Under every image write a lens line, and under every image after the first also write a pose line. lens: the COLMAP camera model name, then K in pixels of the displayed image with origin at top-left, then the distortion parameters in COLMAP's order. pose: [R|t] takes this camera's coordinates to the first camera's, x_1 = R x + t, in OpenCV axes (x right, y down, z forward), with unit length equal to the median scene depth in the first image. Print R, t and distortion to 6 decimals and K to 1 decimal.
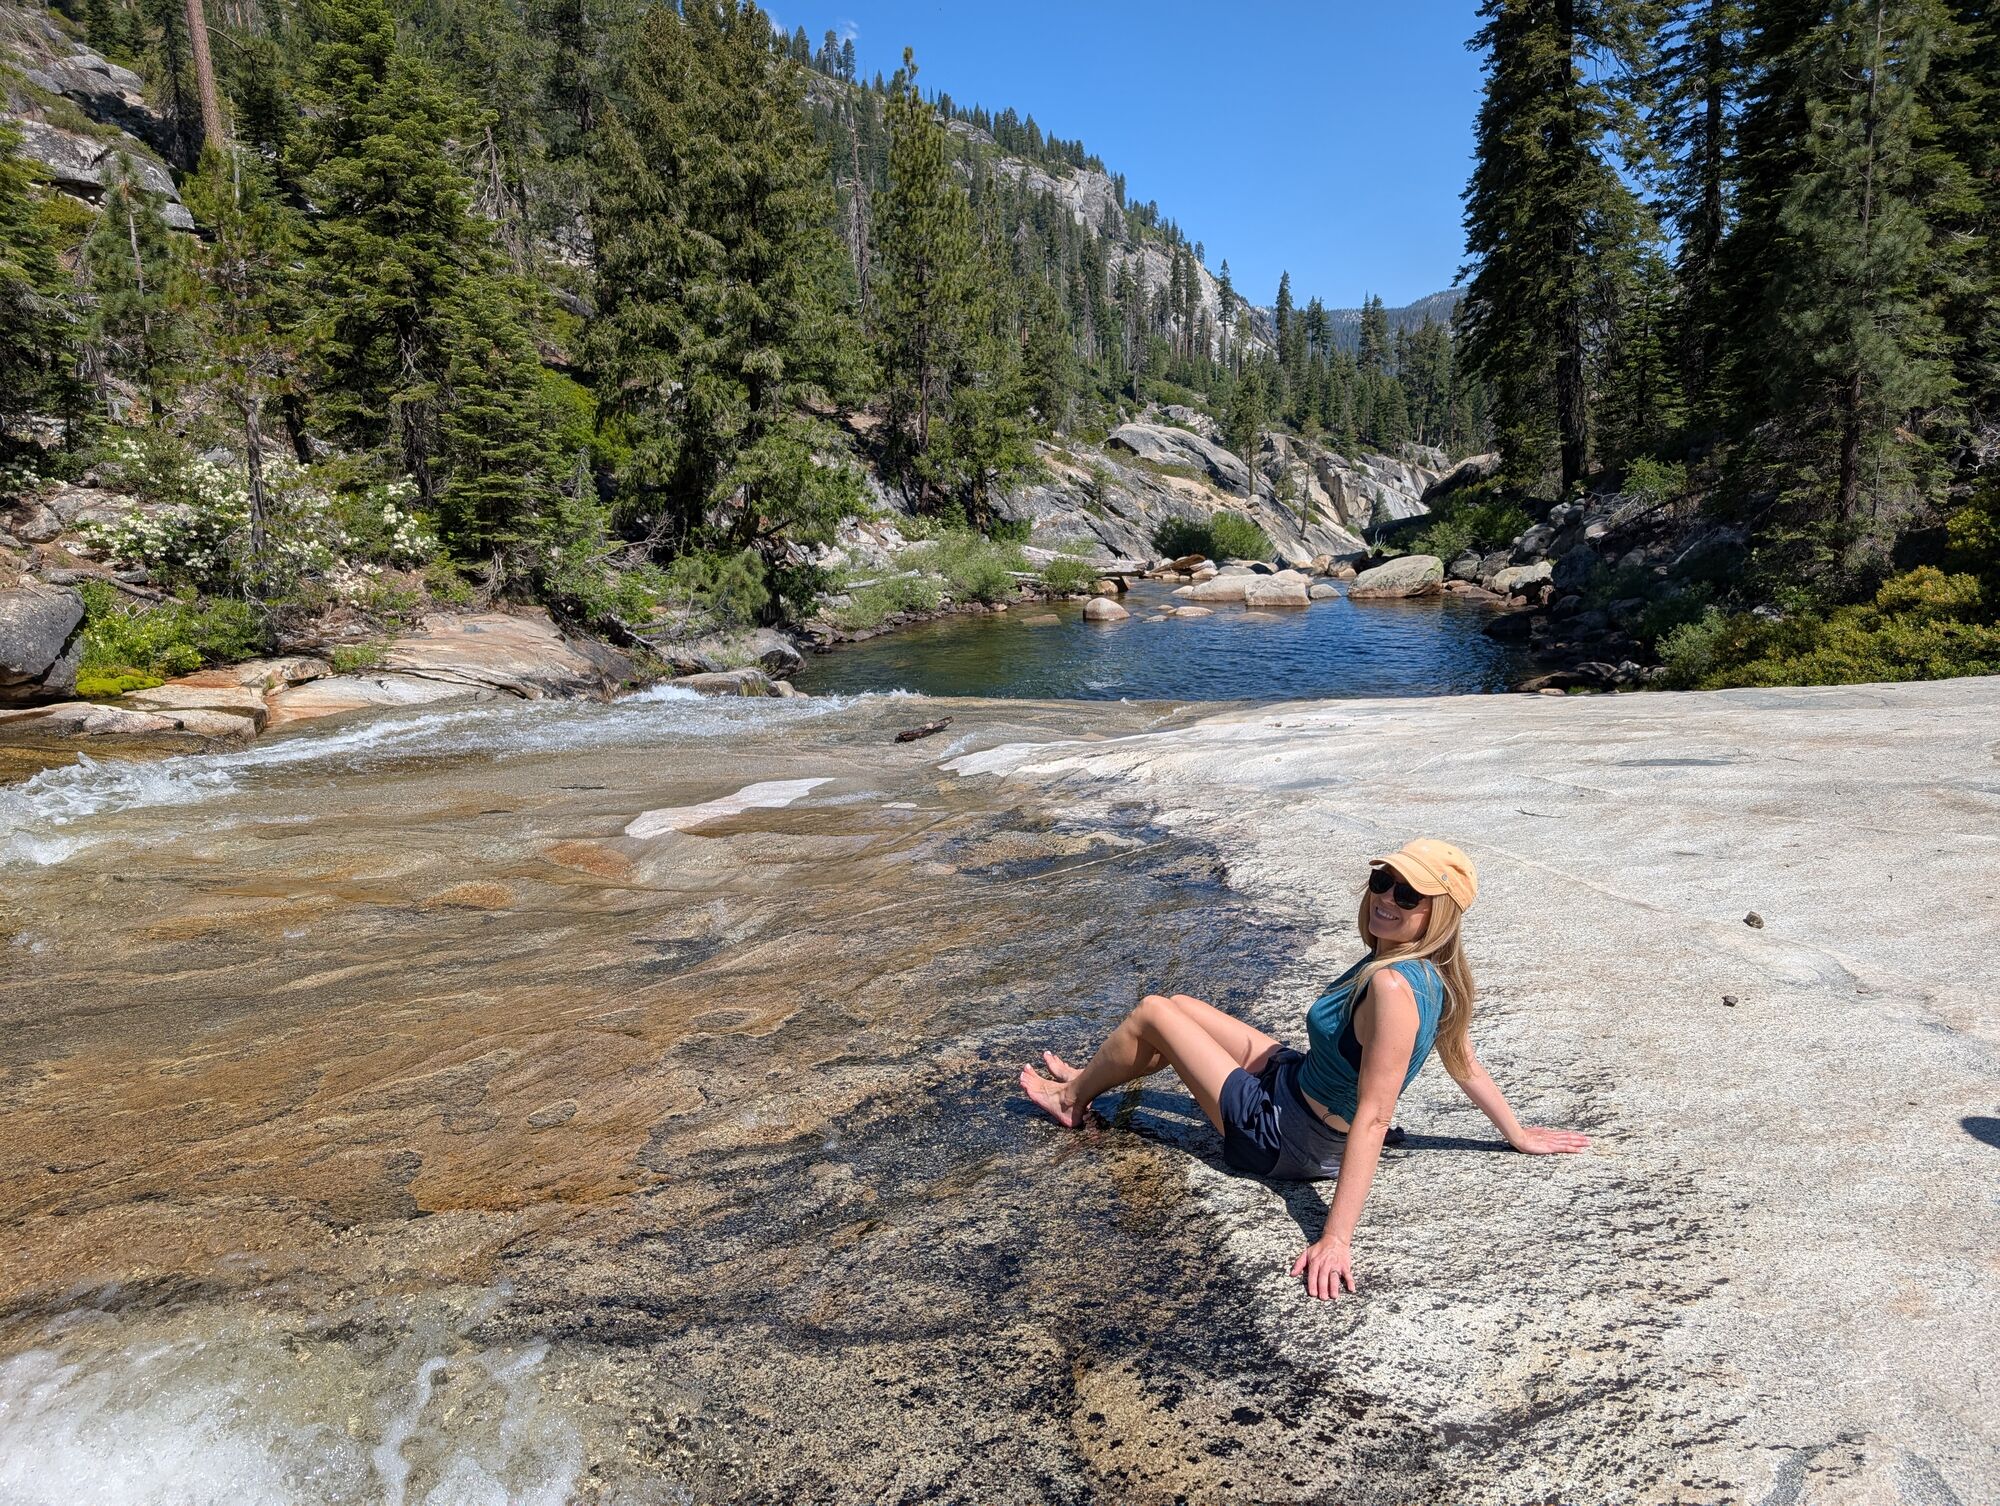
lens RADIAL K [[1429.3, 0, 972.4], [0, 1429.3, 778.5], [0, 0, 1]] dist [0.014286, -0.030633]
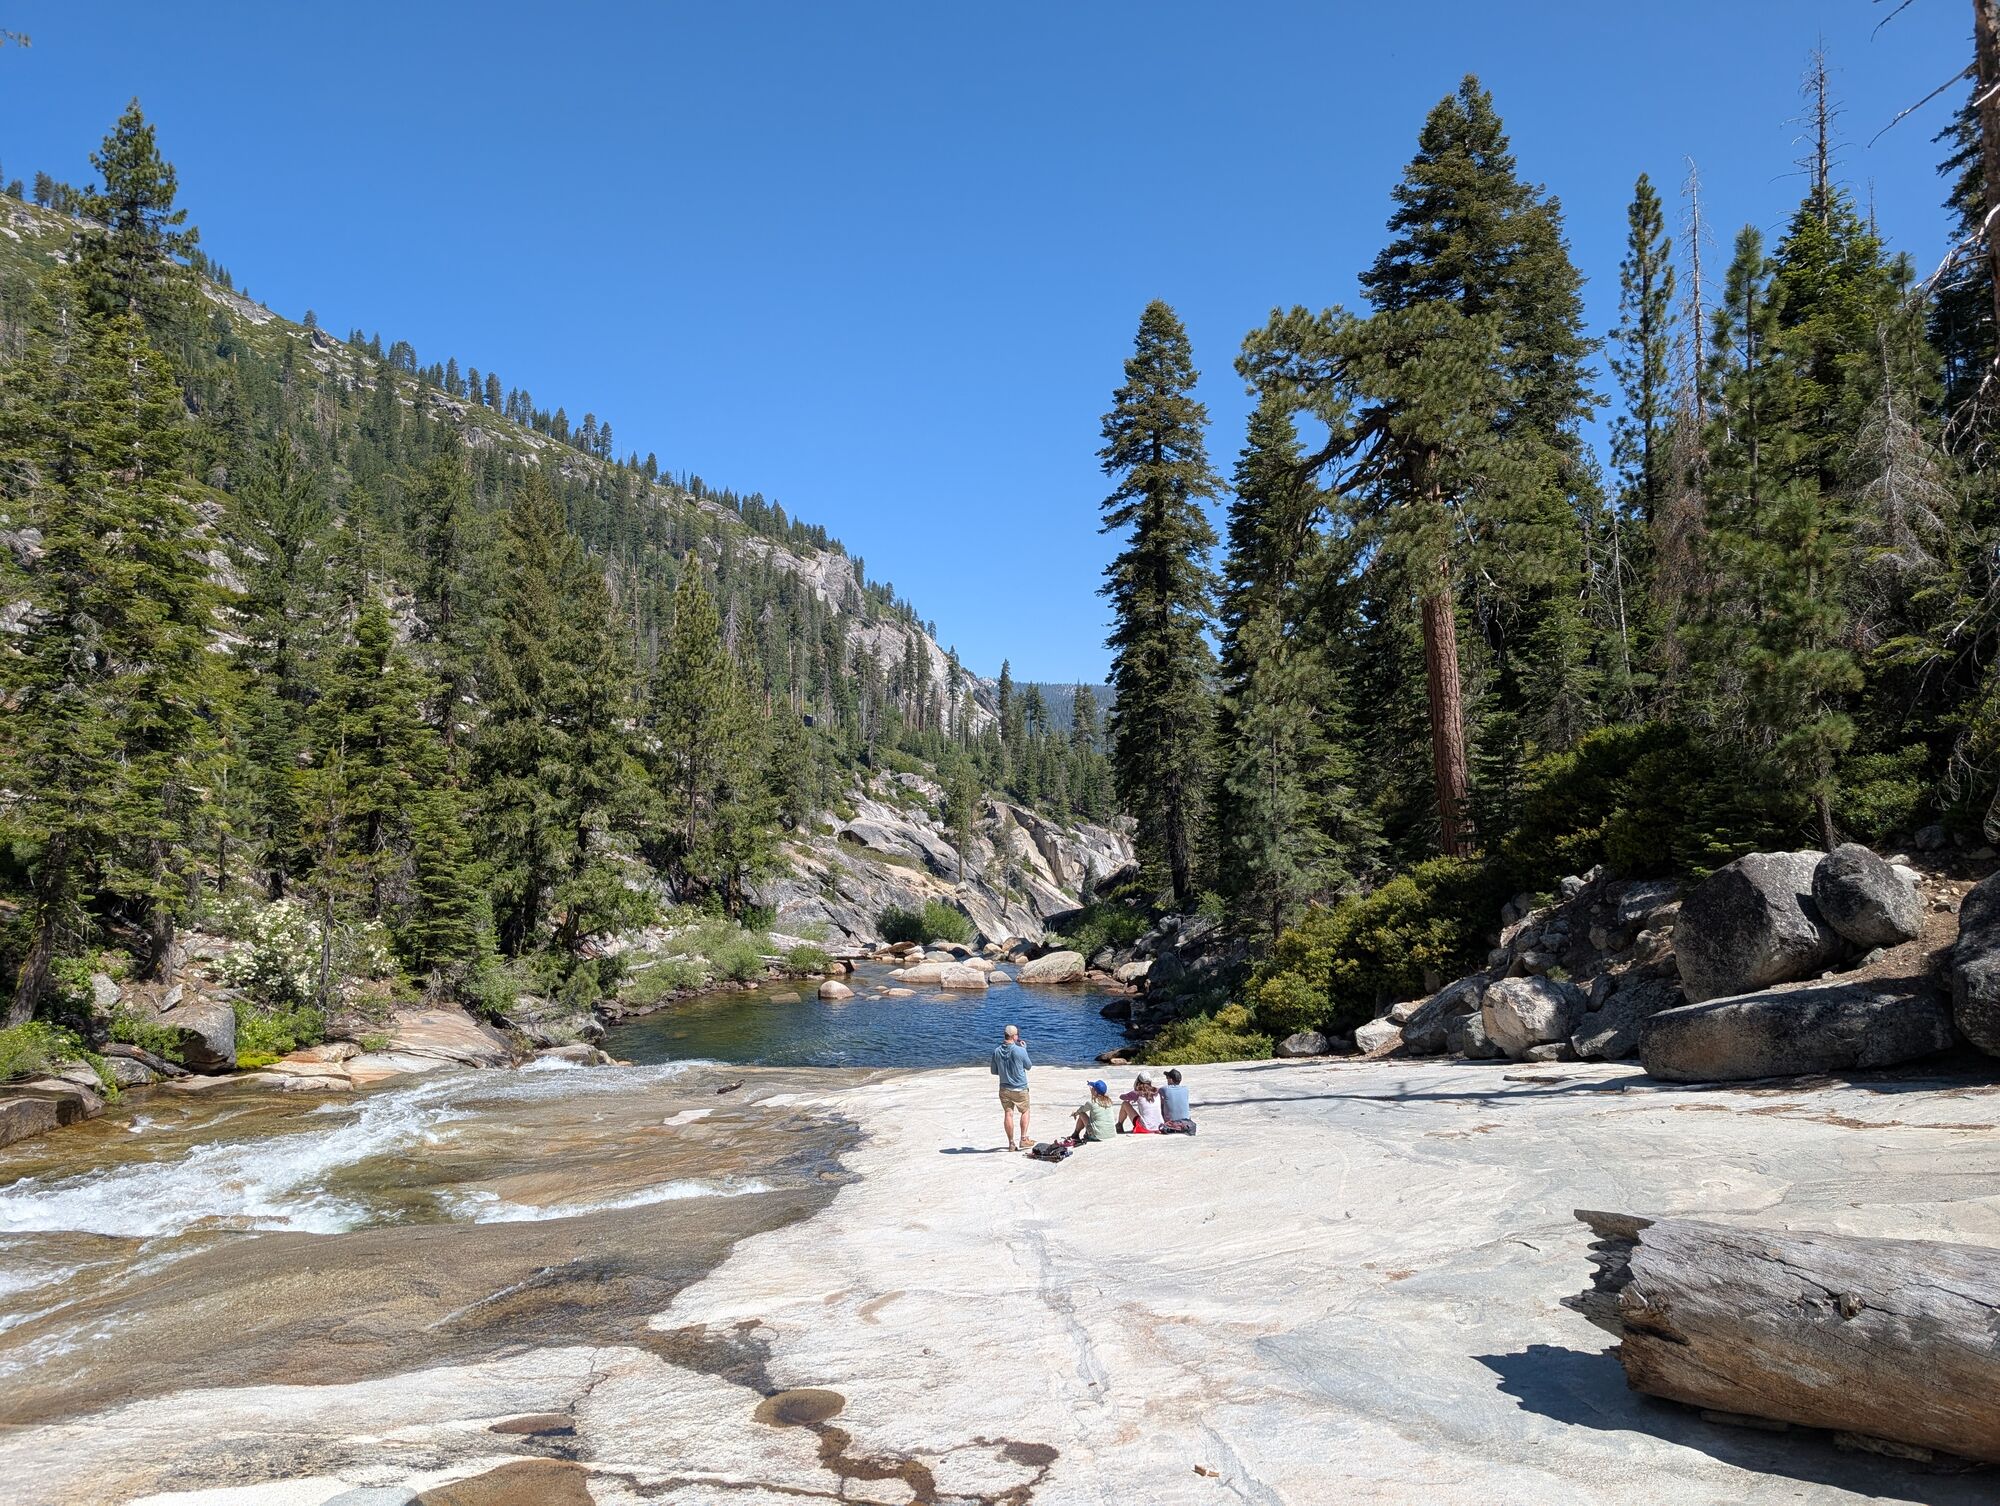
lens RADIAL K [[1429.3, 0, 1014.9], [0, 1429.3, 782.8], [0, 0, 1]] dist [0.014286, -0.030633]
pose [[0.977025, 0.041058, 0.209134, -0.021004], [0.009720, 0.971663, -0.236169, 0.006484], [-0.212904, 0.232776, 0.948940, -0.242784]]
